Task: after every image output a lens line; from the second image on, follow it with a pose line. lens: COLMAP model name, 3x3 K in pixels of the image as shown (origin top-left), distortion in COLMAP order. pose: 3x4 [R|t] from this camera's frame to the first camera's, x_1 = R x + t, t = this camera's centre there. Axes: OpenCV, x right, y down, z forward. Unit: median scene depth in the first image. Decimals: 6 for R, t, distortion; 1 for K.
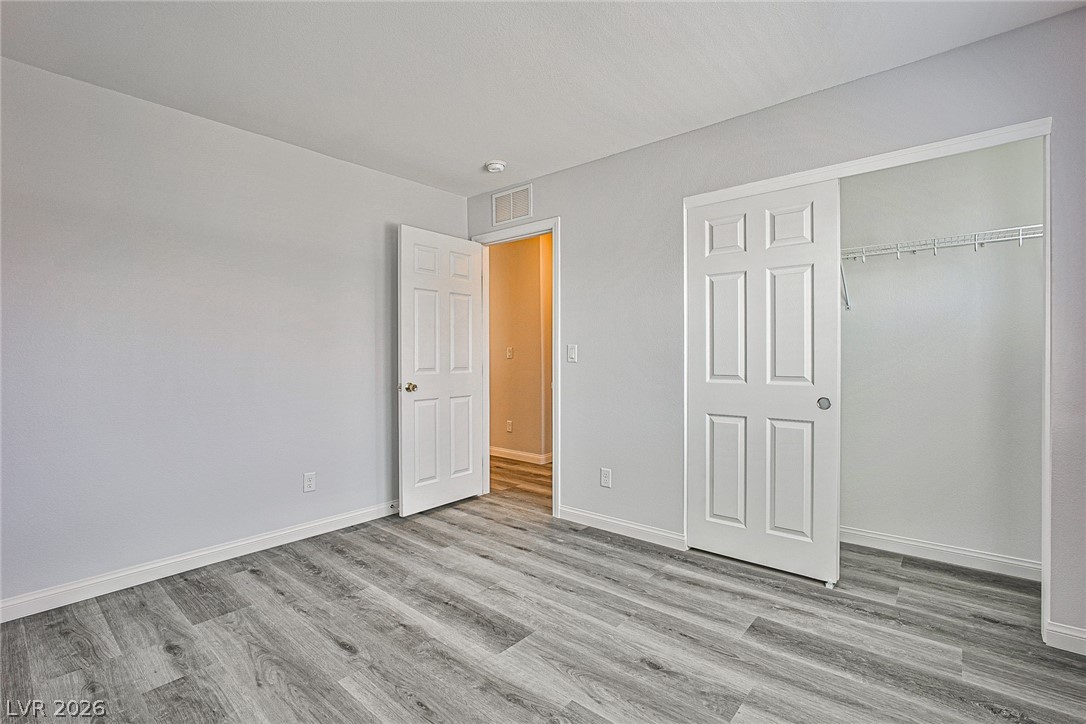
lens RADIAL K [[486.7, 0, 537.1], [0, 486.7, 358.8], [0, 0, 1]] dist [-0.030618, 0.010271]
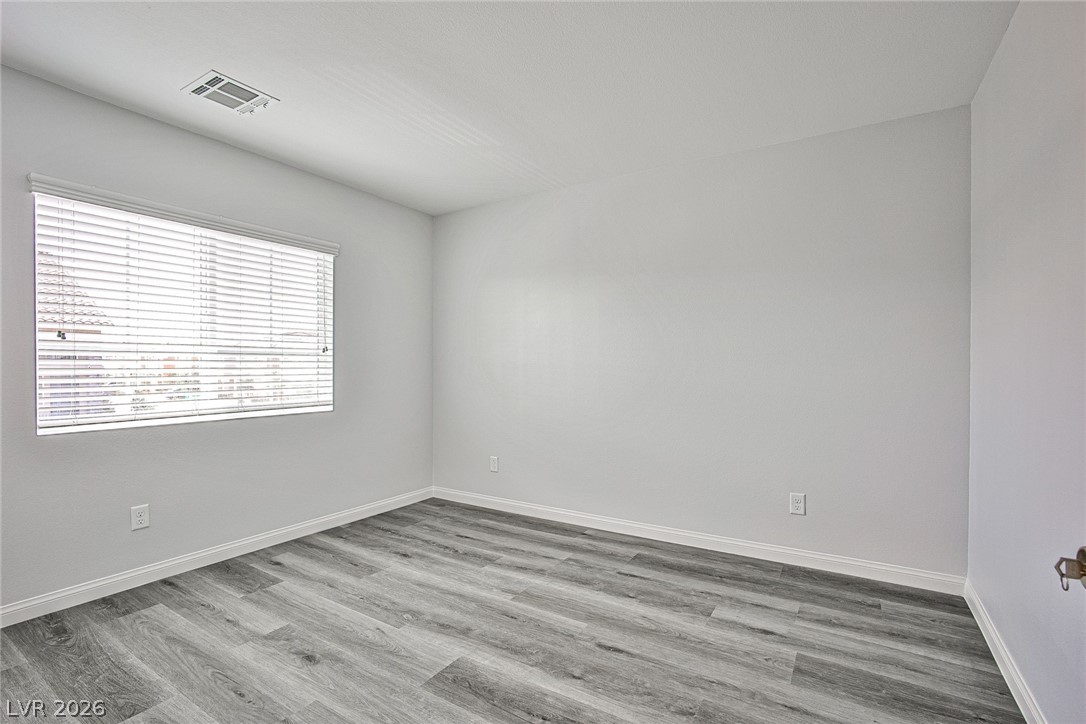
lens RADIAL K [[486.7, 0, 543.5], [0, 486.7, 362.5], [0, 0, 1]] dist [-0.030618, 0.010271]
pose [[-0.986825, 0.002293, -0.161773, -0.088340], [0.001818, 0.999994, 0.003088, -0.012211], [0.161779, 0.002754, -0.986823, 1.978370]]
